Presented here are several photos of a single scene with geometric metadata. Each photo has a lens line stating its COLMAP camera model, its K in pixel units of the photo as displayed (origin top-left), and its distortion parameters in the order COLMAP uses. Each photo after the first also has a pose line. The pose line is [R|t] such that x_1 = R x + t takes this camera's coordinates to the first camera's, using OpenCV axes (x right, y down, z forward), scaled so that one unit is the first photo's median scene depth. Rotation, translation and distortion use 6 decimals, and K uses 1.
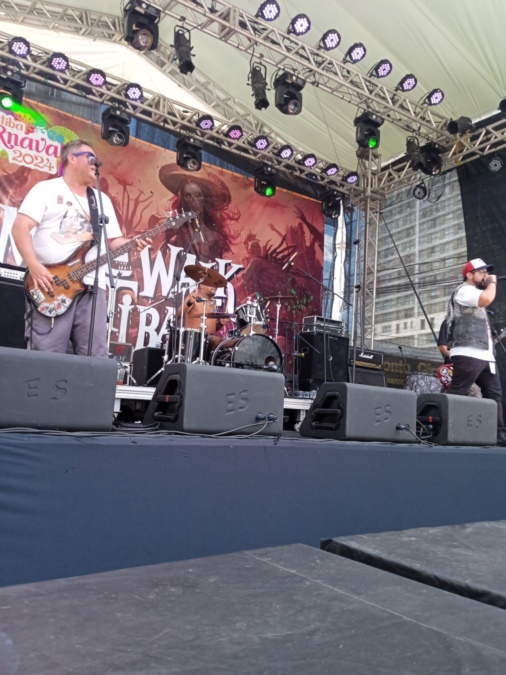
lens RADIAL K [[555.8, 0, 253.0], [0, 555.8, 337.5], [0, 0, 1]] dist [0.114910, -0.226395]
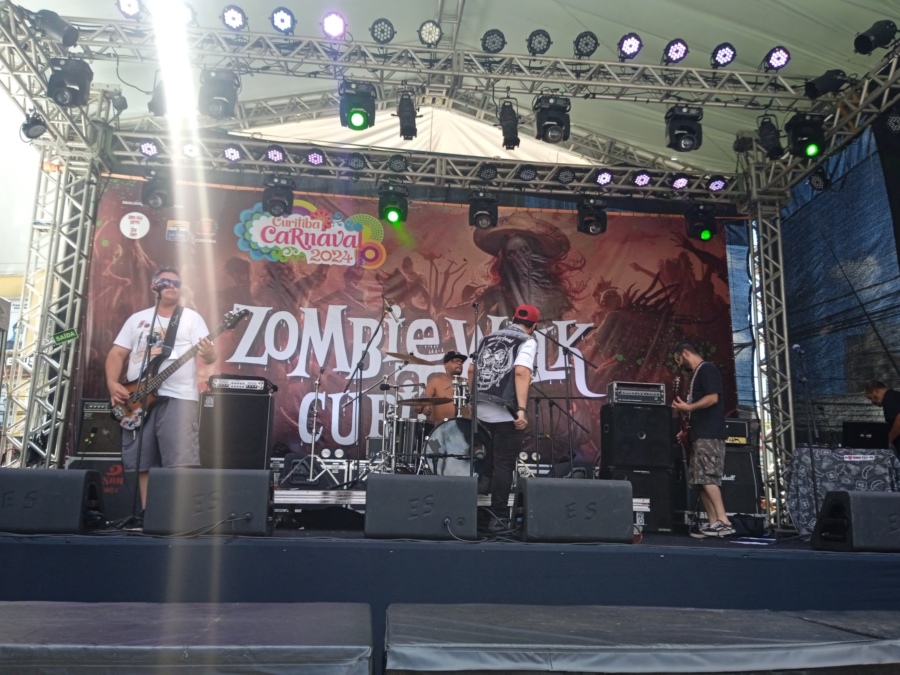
lens RADIAL K [[741.0, 0, 450.0], [0, 741.0, 337.5], [0, 0, 1]] dist [0.114910, -0.226395]
pose [[0.887511, -0.156403, -0.433430, 0.282379], [0.103726, 0.984302, -0.142792, 0.019816], [0.448960, 0.081772, 0.889803, -0.016245]]
